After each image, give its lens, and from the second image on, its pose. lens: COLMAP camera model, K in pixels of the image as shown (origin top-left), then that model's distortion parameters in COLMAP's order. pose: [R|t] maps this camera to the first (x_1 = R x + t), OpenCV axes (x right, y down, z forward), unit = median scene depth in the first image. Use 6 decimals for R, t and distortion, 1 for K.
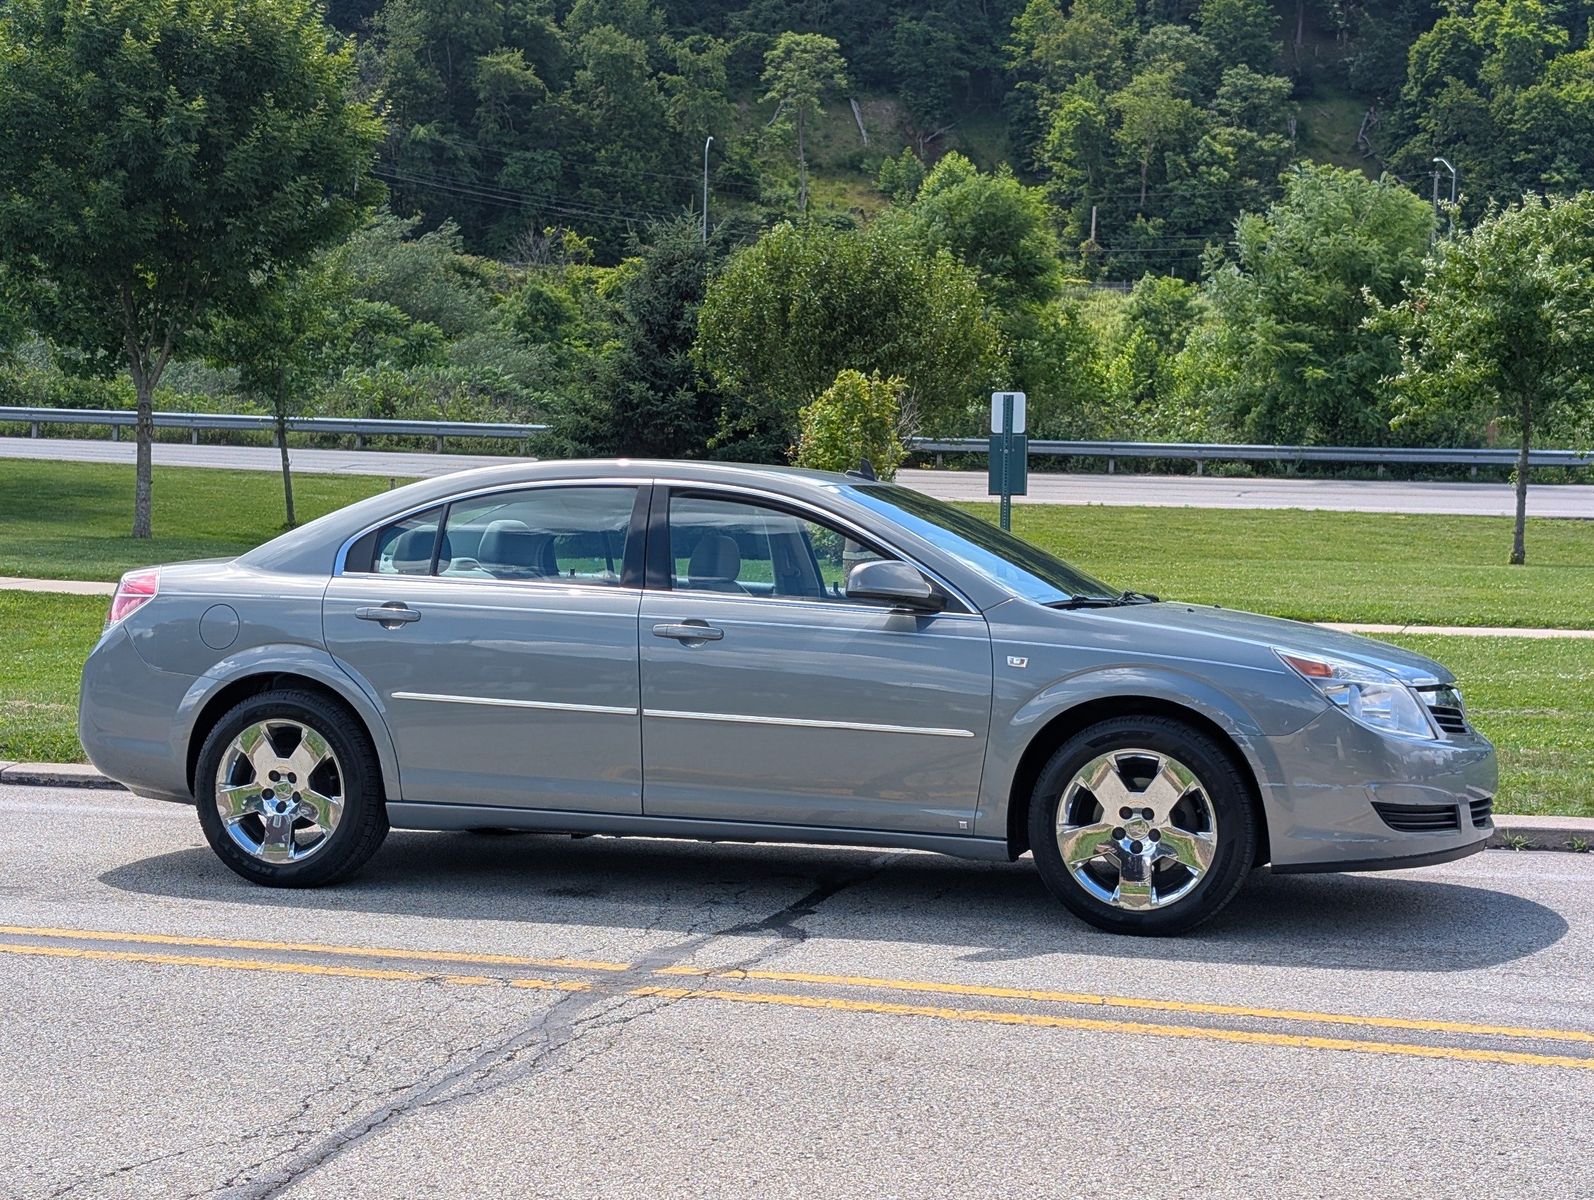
lens RADIAL K [[2503.6, 0, 797.0], [0, 2503.6, 600.0], [0, 0, 1]] dist [0.212061, -0.937488]
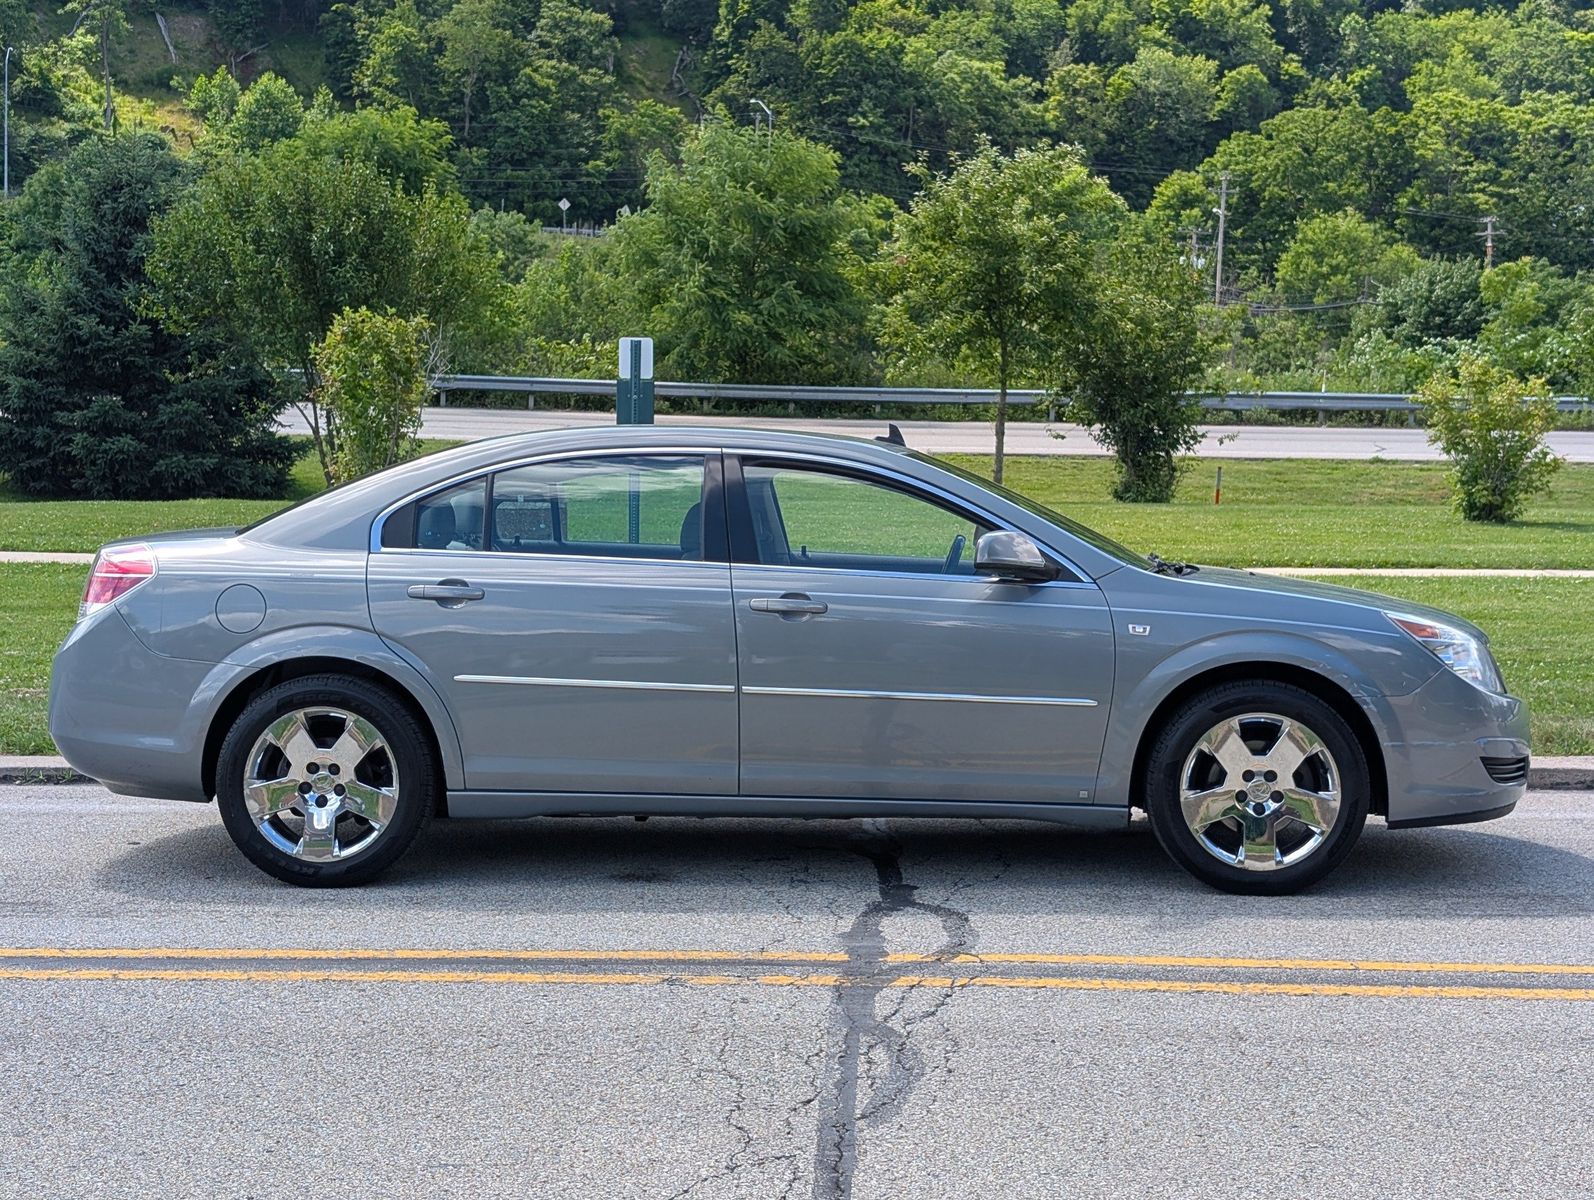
lens RADIAL K [[2503.6, 0, 797.0], [0, 2503.6, 600.0], [0, 0, 1]] dist [0.212061, -0.937488]
pose [[0.963932, -0.020917, 0.265325, -0.081026], [0.013694, 0.999484, 0.029043, -0.004808], [-0.265796, -0.024362, 0.963722, 0.017334]]
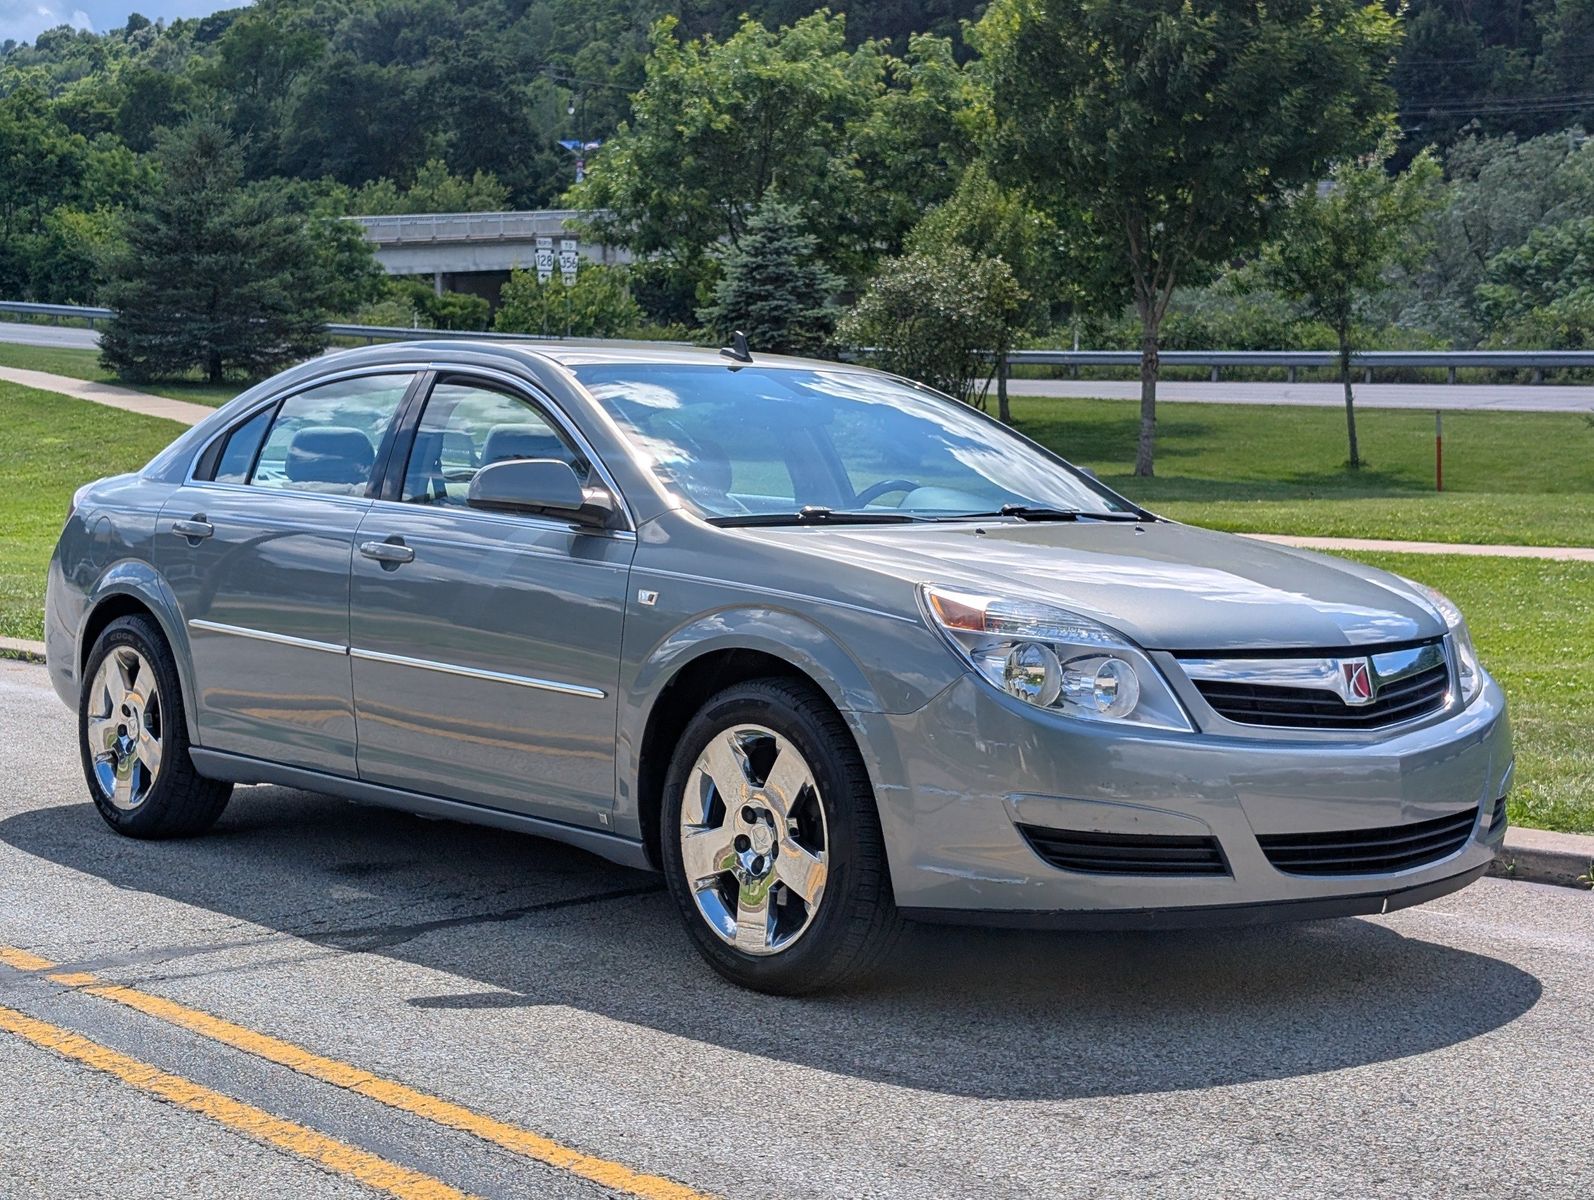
lens RADIAL K [[2503.6, 0, 797.0], [0, 2503.6, 600.0], [0, 0, 1]] dist [0.212061, -0.937488]
pose [[0.853637, 0.023136, -0.520354, 0.130164], [-0.012974, 0.999648, 0.023162, 0.002098], [0.520707, -0.013021, 0.853636, 0.105549]]
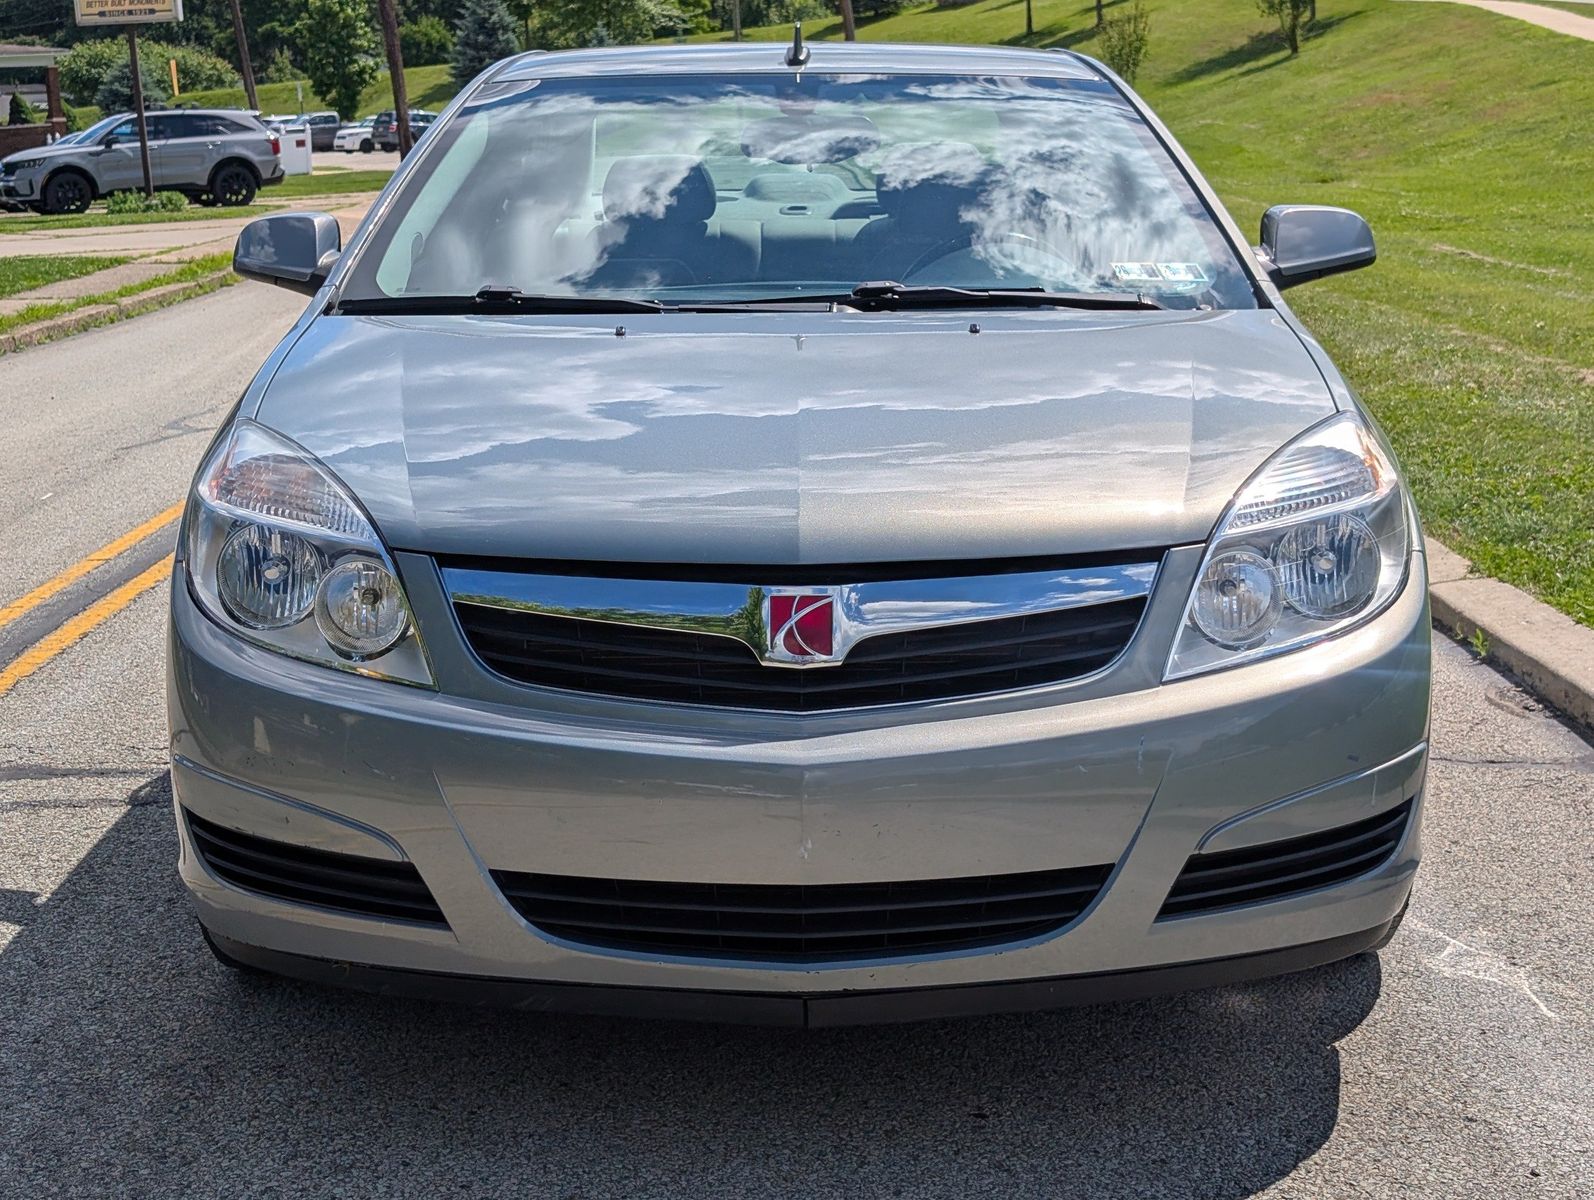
lens RADIAL K [[2503.6, 0, 797.0], [0, 2503.6, 600.0], [0, 0, 1]] dist [0.212061, -0.937488]
pose [[0.332581, 0.156677, -0.929969, 0.165151], [-0.019685, 0.987042, 0.159252, -0.005705], [0.942869, -0.034658, 0.331356, 0.242038]]
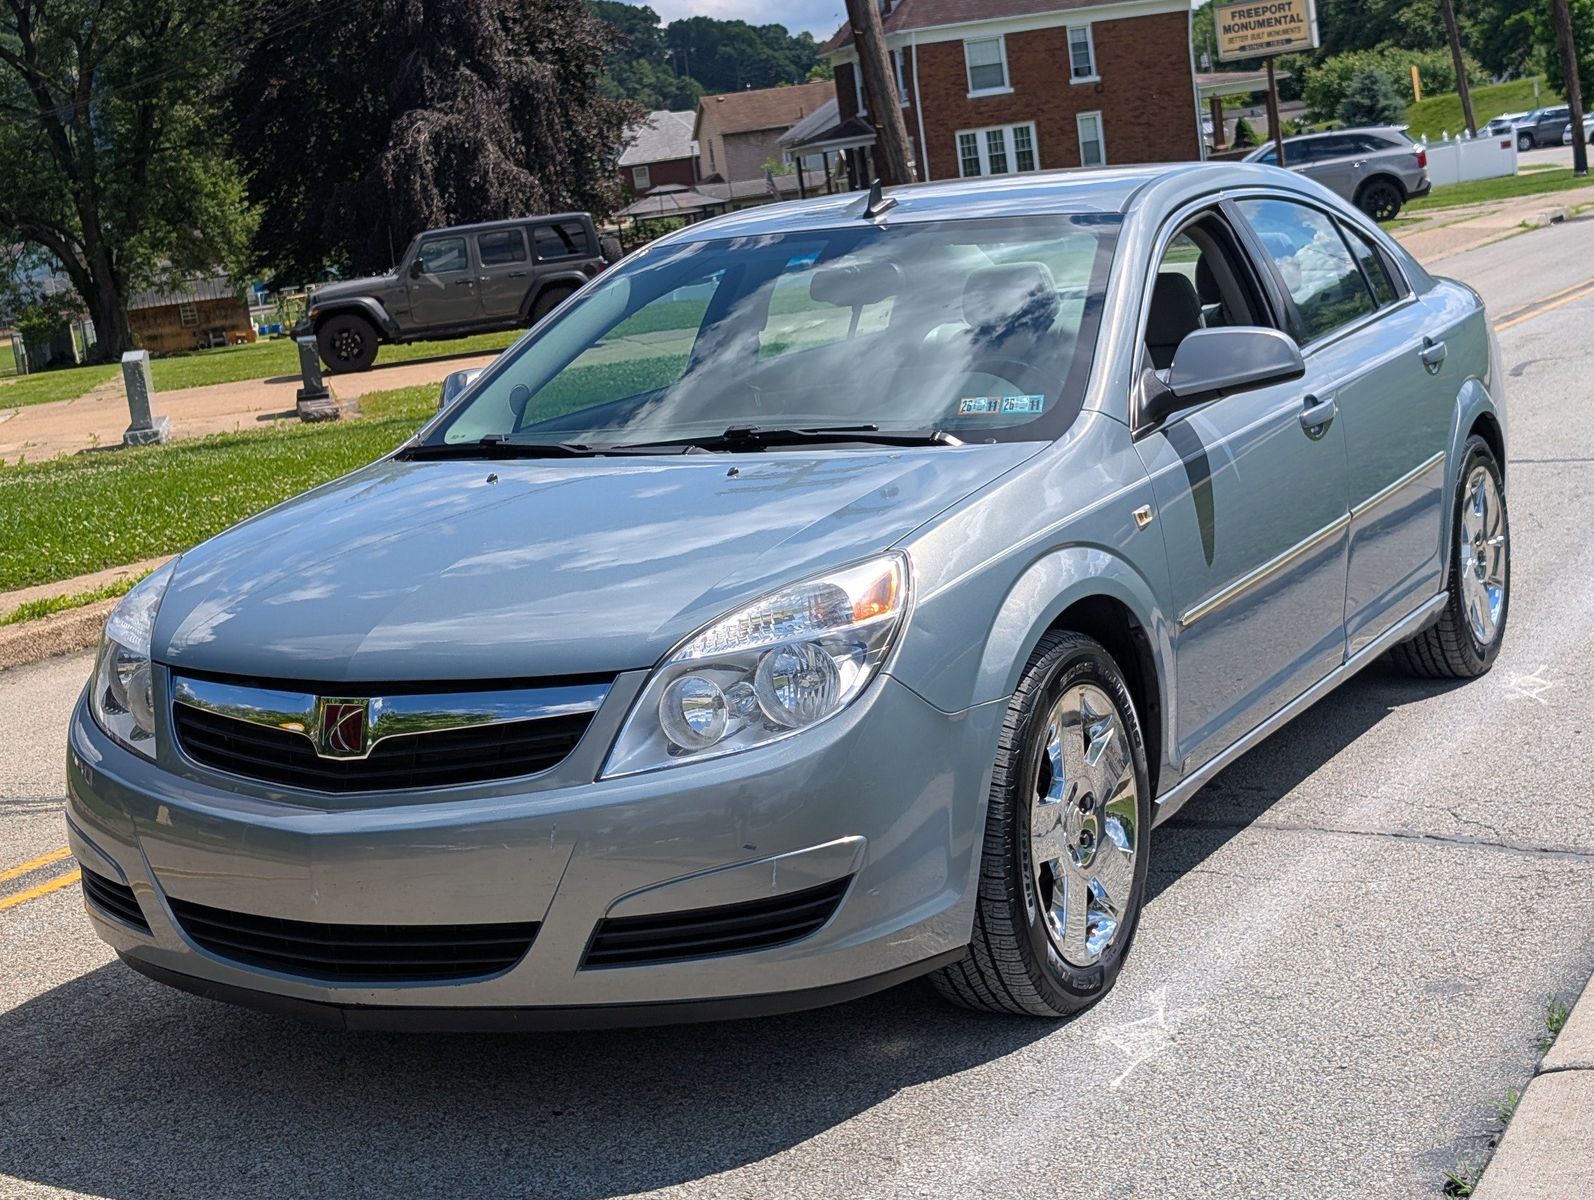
lens RADIAL K [[2543.4, 0, 797.0], [0, 2543.4, 600.0], [0, 0, 1]] dist [0.173252, -0.792524]
pose [[-0.176683, 0.158780, -0.971376, 0.199139], [0.056350, 0.986916, 0.151070, -0.014676], [0.982653, -0.028046, -0.183319, 0.323958]]
